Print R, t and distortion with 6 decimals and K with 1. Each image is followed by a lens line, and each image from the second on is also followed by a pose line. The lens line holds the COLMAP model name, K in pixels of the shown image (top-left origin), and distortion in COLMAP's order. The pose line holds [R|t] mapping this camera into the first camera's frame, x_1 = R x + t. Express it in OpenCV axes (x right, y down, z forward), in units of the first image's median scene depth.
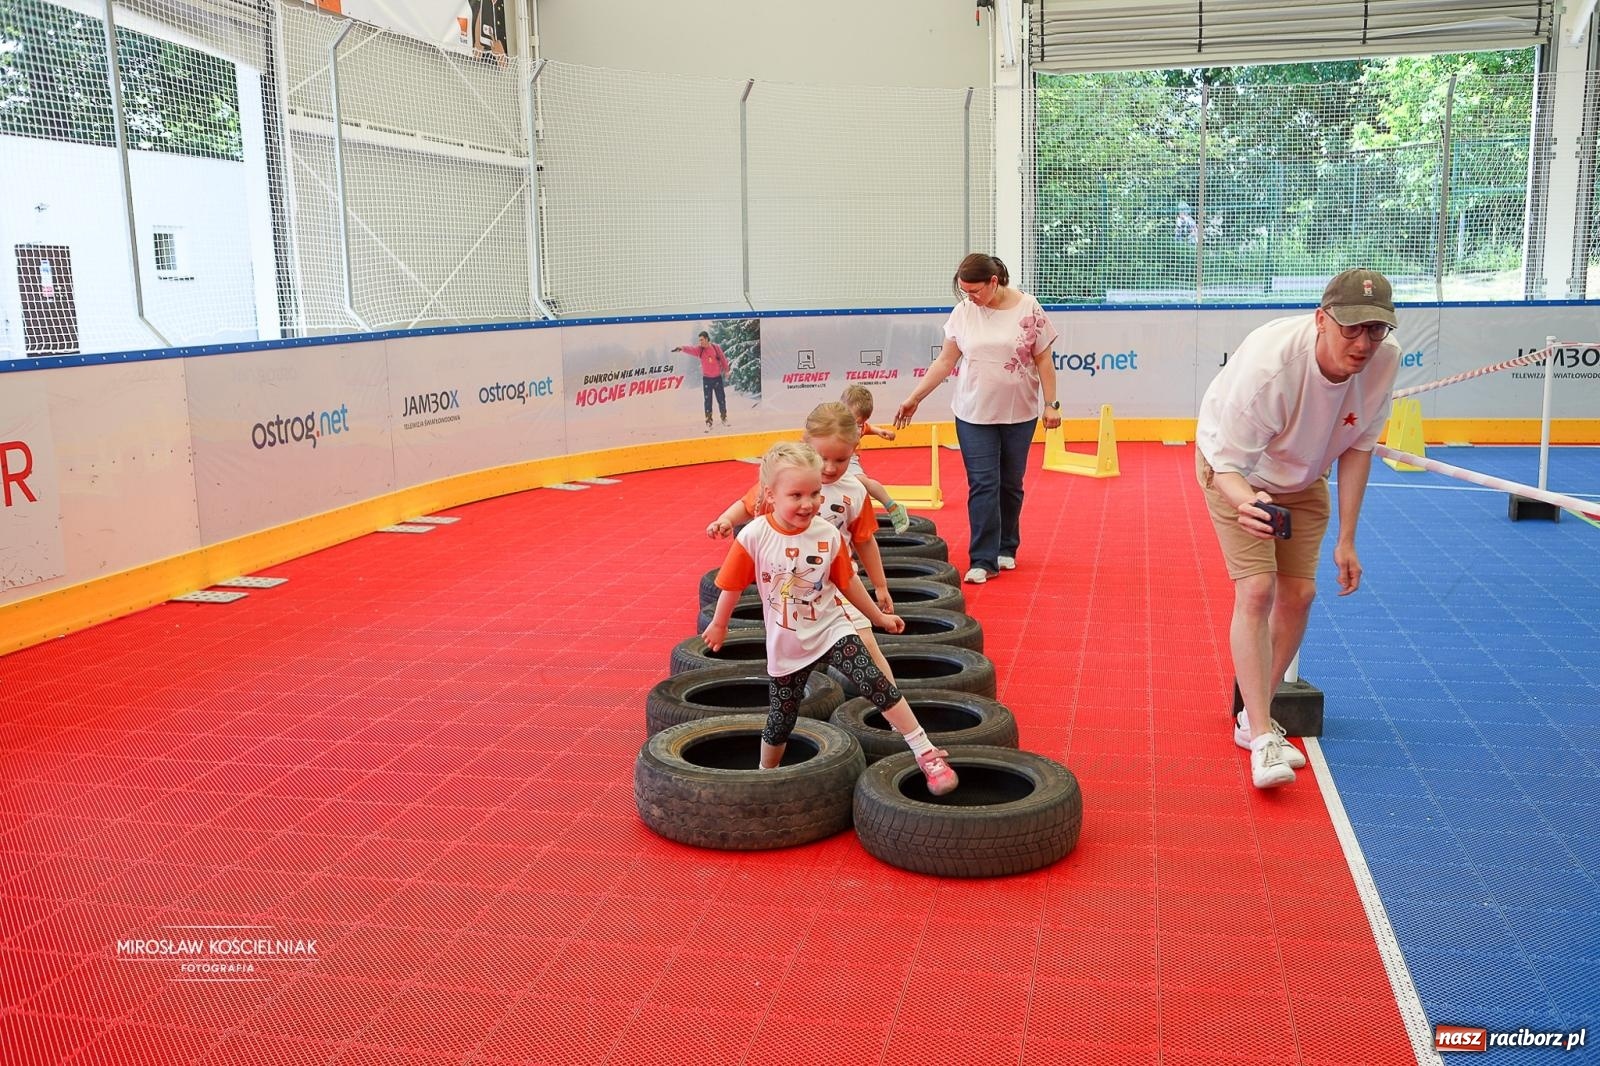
lens RADIAL K [[1481.4, 0, 792.7], [0, 1481.4, 533.3], [0, 0, 1]] dist [-0.066347, 0.096414]
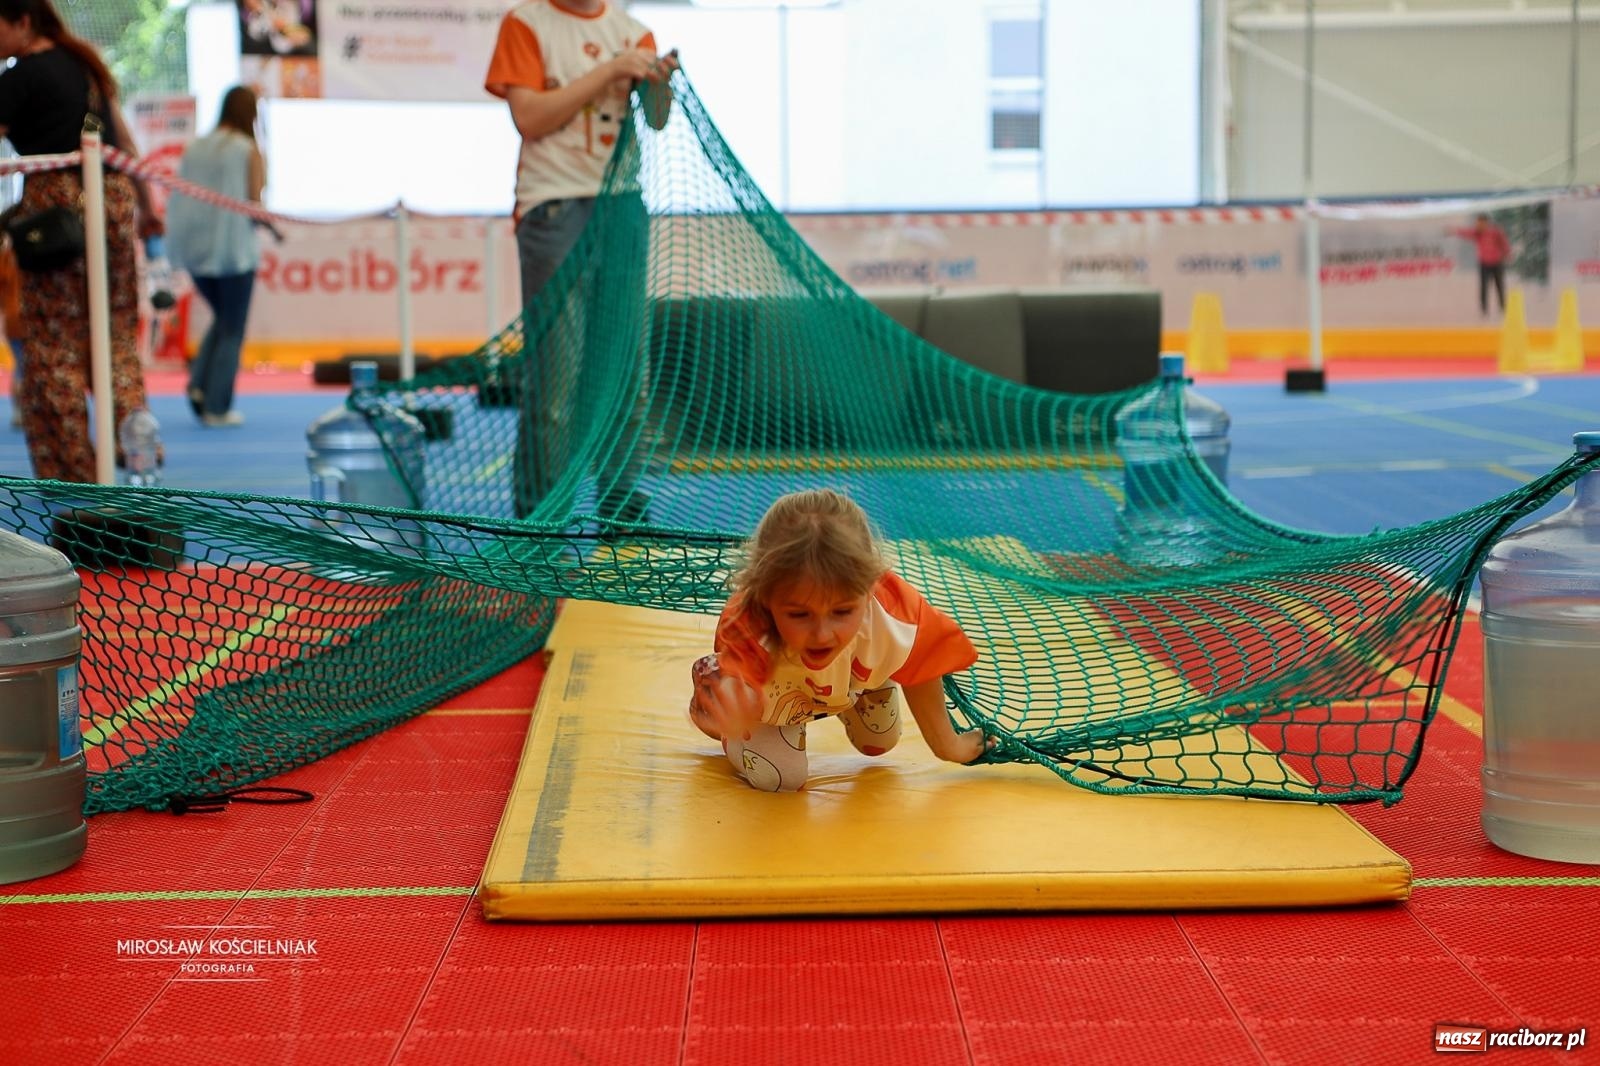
lens RADIAL K [[2996.8, 0, 800.0], [0, 2996.8, 533.0], [0, 0, 1]] dist [0.191628, 0.086567]
pose [[0.238466, 0.103073, -0.965666, 2.221181], [-0.155874, 0.985522, 0.066700, 0.001391], [0.958560, 0.134616, 0.251080, 0.184929]]
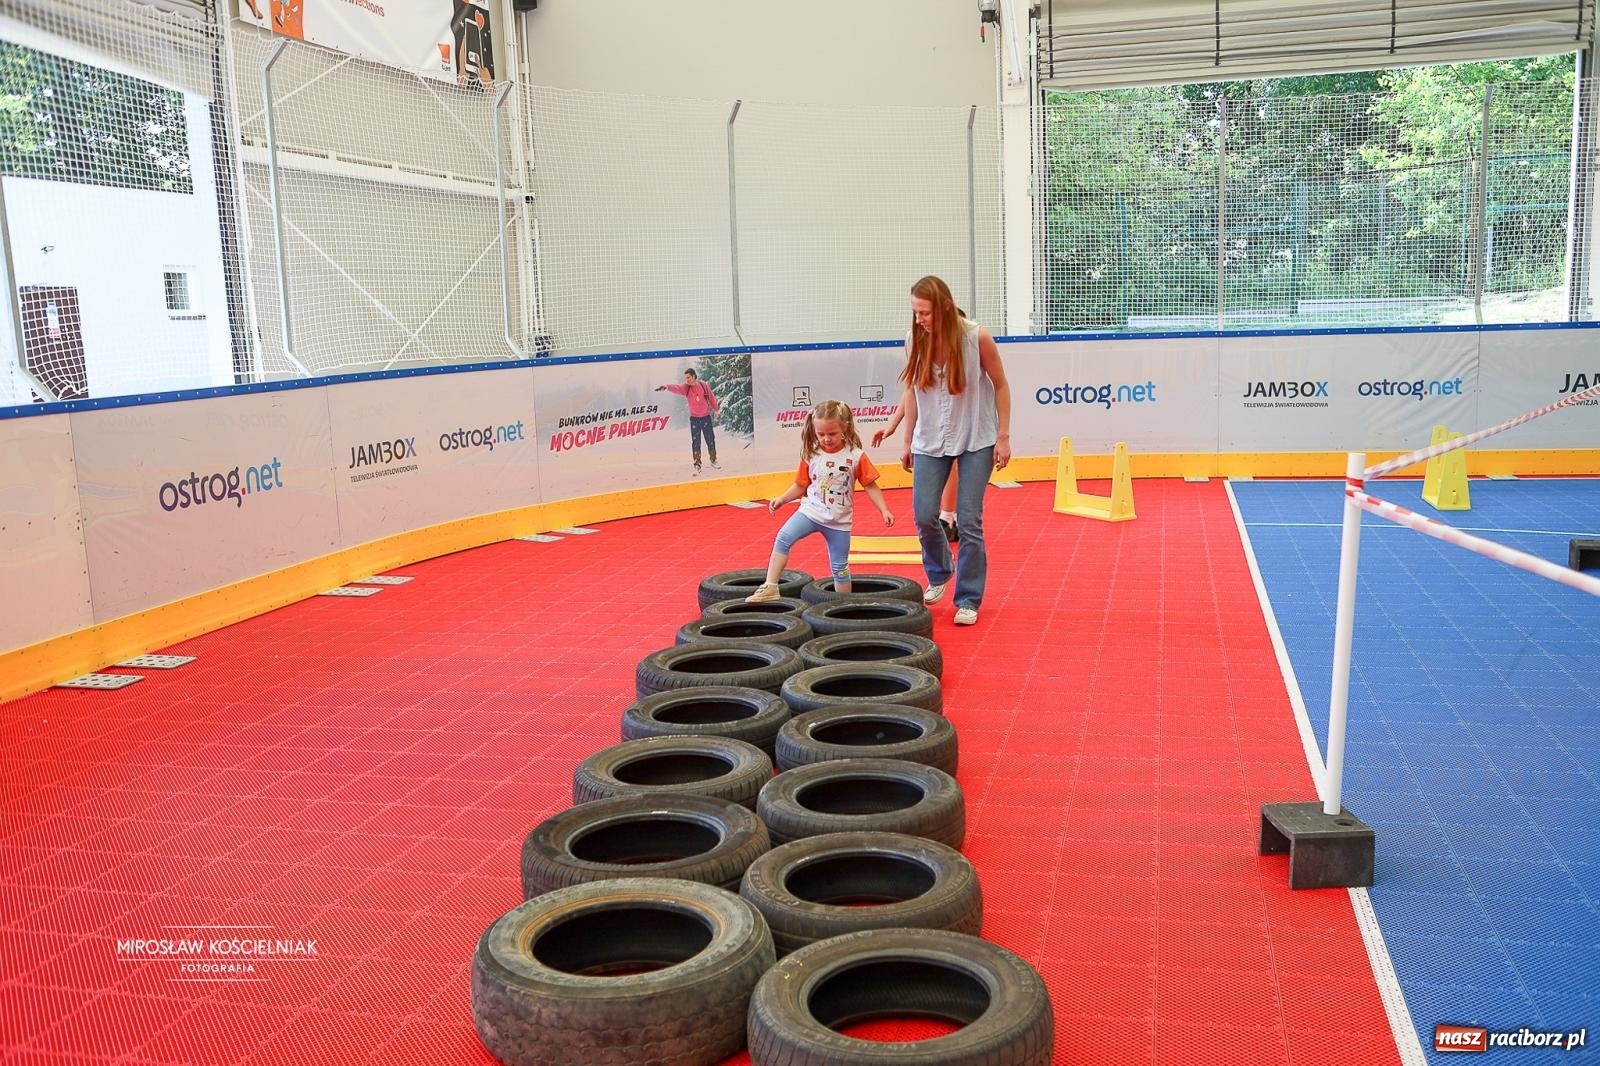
lens RADIAL K [[1447.1, 0, 800.0], [0, 1447.1, 533.0], [0, 0, 1]] dist [-0.067102, 0.087330]
pose [[0.999714, -0.011872, -0.020747, 0.035849], [0.011548, 0.999811, -0.015650, -0.022179], [0.020929, 0.015406, 0.999662, 0.112905]]
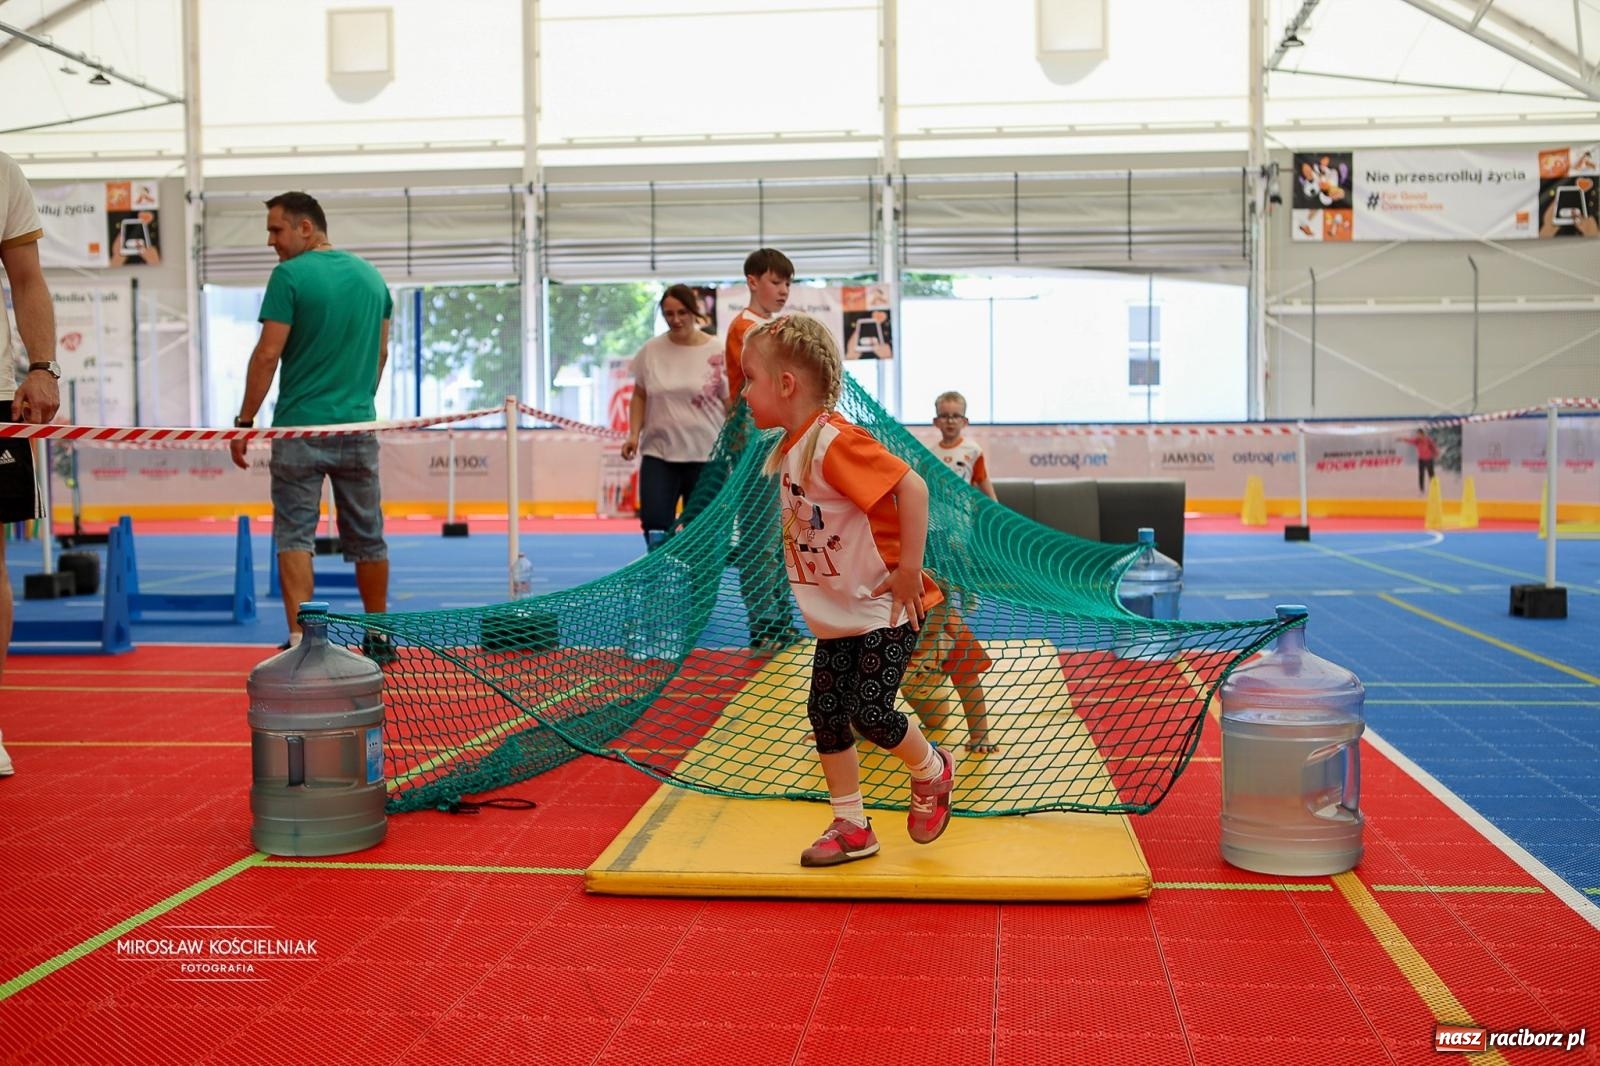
lens RADIAL K [[1817.8, 0, 800.0], [0, 1817.8, 533.0], [0, 0, 1]] dist [-0.021297, 0.018524]
pose [[0.112808, 0.063765, -0.991569, 2.229178], [-0.161766, 0.985803, 0.044990, -0.017111], [0.980360, 0.155327, 0.121521, 0.232159]]
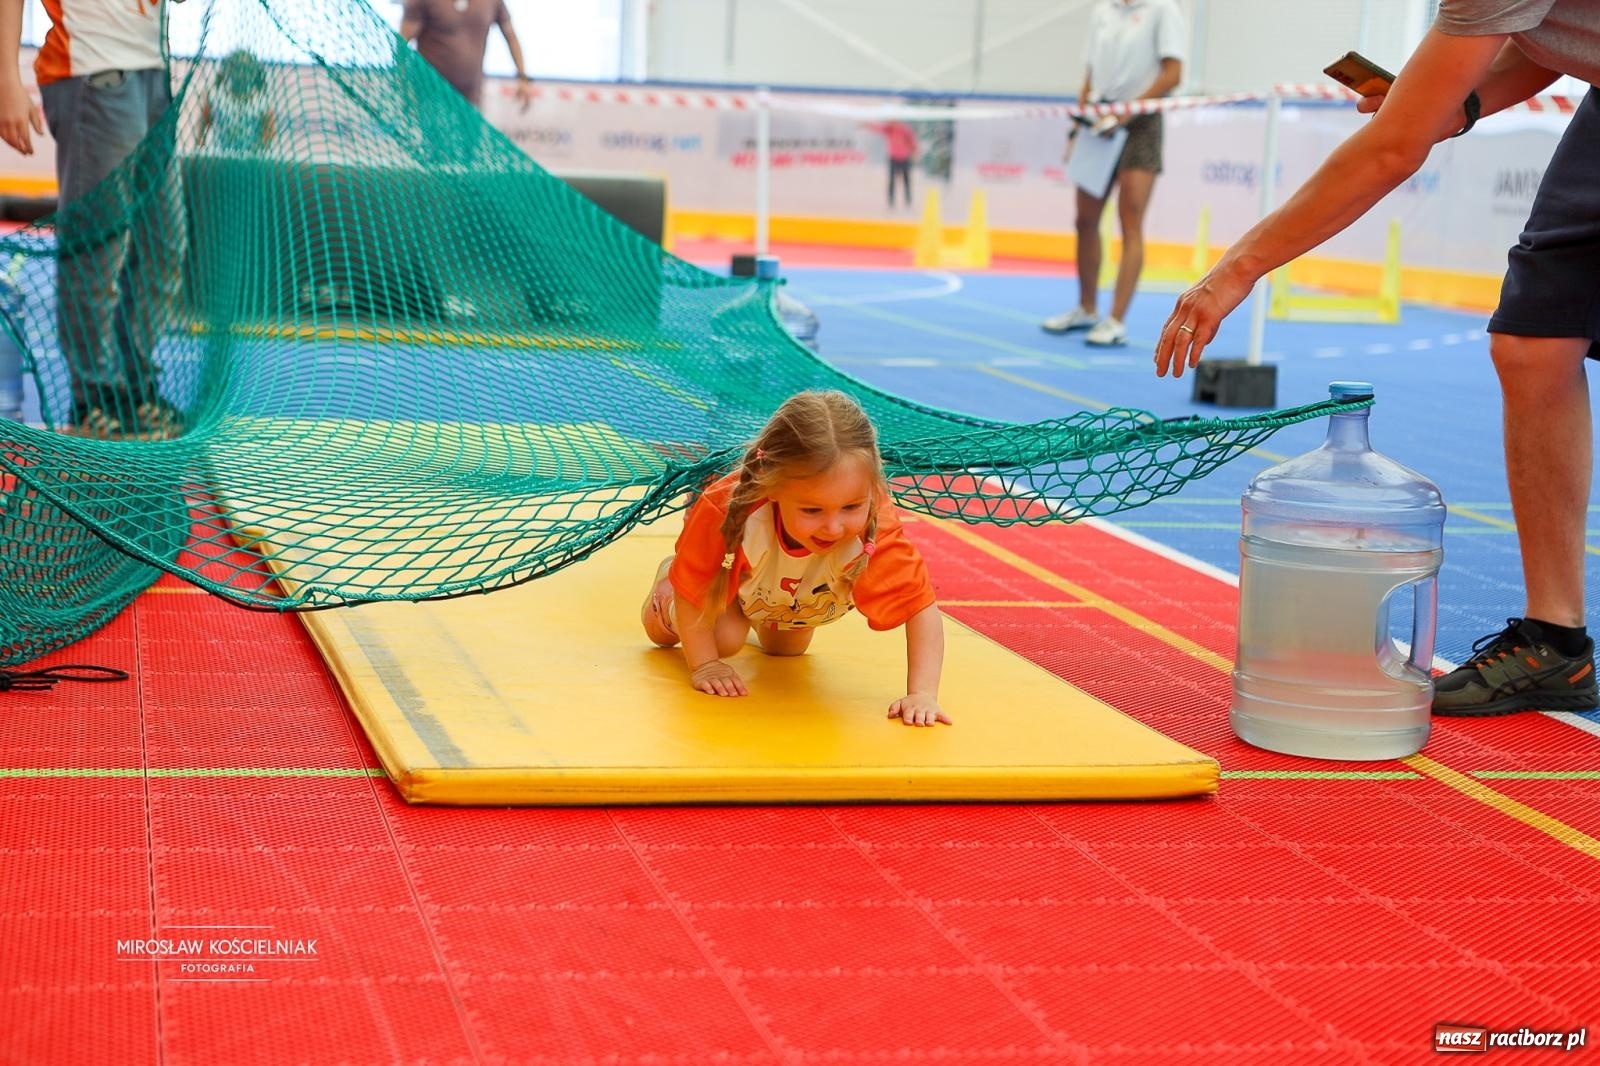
lens RADIAL K [[3013.7, 0, 800.0], [0, 3013.7, 533.0], [0, 0, 1]] dist [0.070003, 0.066178]
pose [[0.439306, 0.158576, -0.884231, 2.226046], [-0.207403, 0.975608, 0.071921, 0.005194], [0.874068, 0.151796, 0.461480, 0.106749]]
